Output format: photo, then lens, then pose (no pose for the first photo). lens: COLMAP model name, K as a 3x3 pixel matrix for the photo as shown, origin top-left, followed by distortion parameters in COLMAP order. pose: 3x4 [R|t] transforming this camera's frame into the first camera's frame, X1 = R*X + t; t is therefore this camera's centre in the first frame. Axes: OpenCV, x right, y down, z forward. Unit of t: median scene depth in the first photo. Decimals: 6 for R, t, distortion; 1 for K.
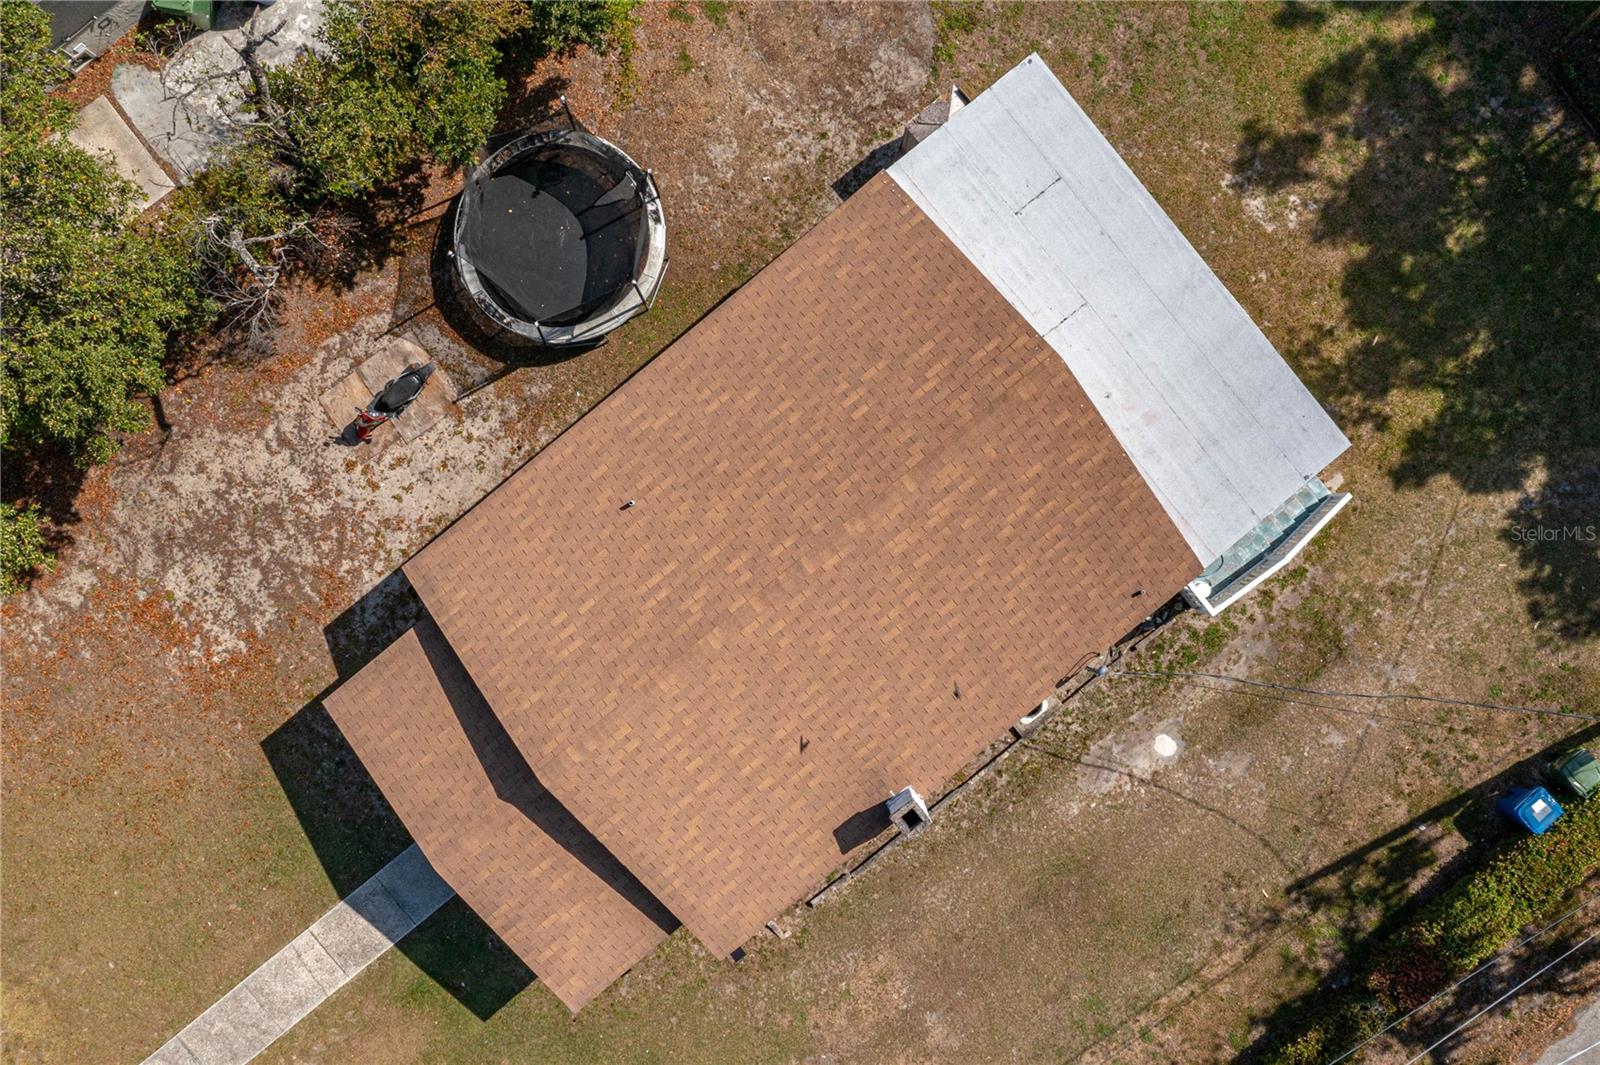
lens RADIAL K [[1259.2, 0, 800.1], [0, 1259.2, 537.5], [0, 0, 1]] dist [-0.009375, -0.001115]
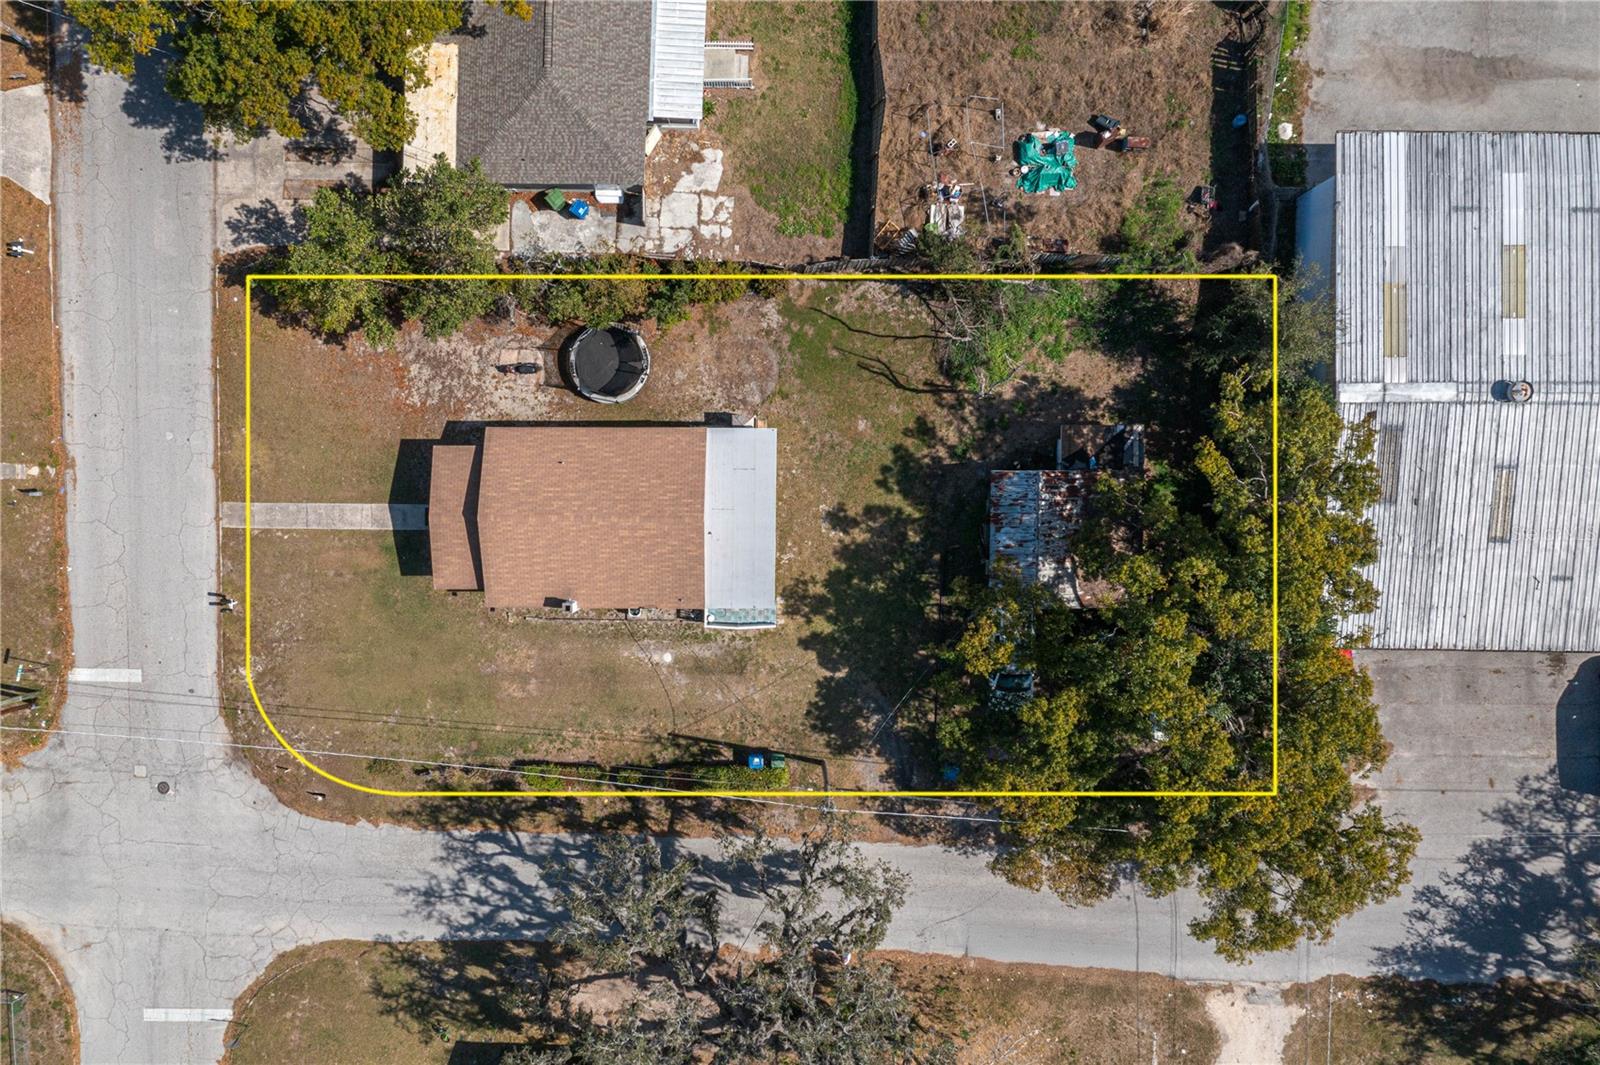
lens RADIAL K [[1259.2, 0, 802.1], [0, 1259.2, 528.4], [0, 0, 1]] dist [-0.009375, -0.001115]
pose [[0.771585, 0.635906, 0.016744, 0.291974], [-0.635818, 0.770125, 0.051414, -0.358388], [0.019799, -0.050316, 0.998537, -1.616401]]
